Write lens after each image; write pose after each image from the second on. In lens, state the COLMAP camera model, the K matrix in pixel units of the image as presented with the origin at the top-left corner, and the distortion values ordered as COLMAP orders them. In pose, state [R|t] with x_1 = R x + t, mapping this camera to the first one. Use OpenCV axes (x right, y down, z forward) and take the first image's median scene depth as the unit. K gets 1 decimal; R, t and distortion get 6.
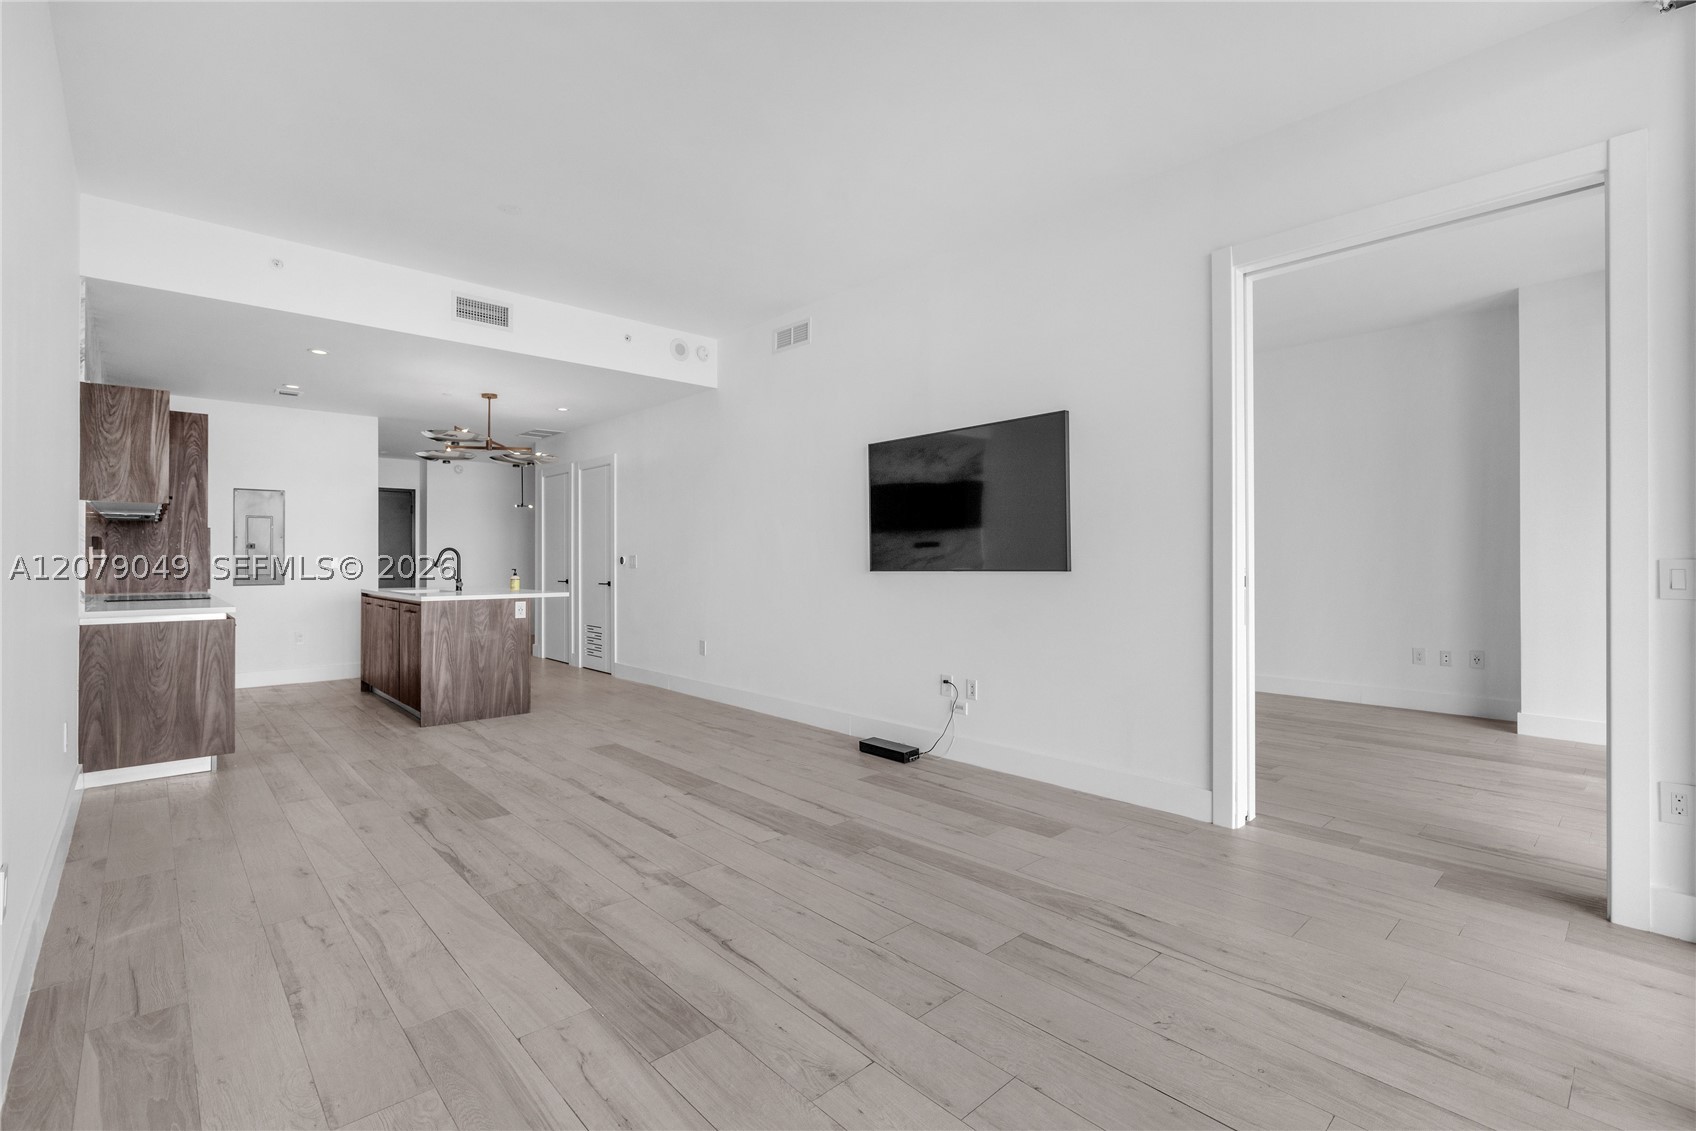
lens RADIAL K [[798.2, 0, 835.4], [0, 798.2, 558.2], [0, 0, 1]] dist [-0.004278, -0.000005]
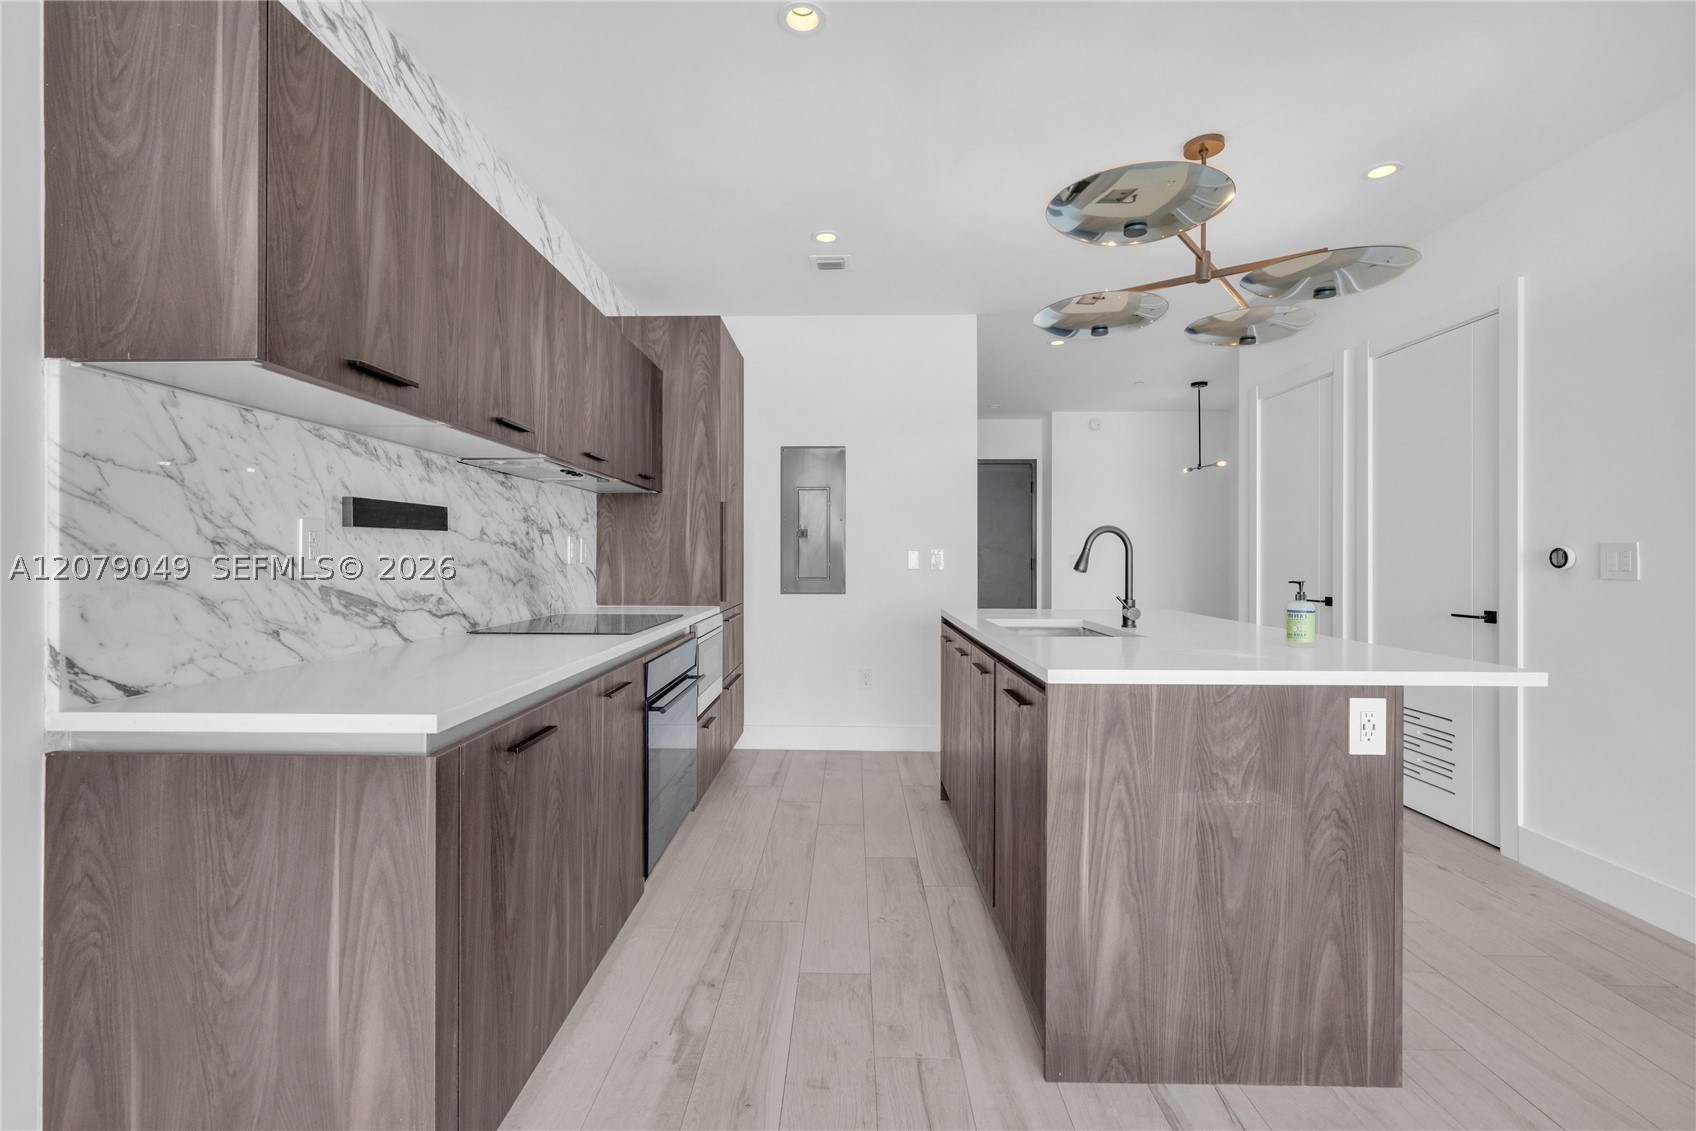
lens RADIAL K [[751.7, 0, 820.5], [0, 751.7, 558.0], [0, 0, 1]] dist [-0.002951, 0.000236]
pose [[0.719369, -0.000148, -0.694628, -0.363081], [-0.000680, 0.999999, -0.000917, 0.005029], [0.694628, 0.001132, 0.719368, 0.696495]]
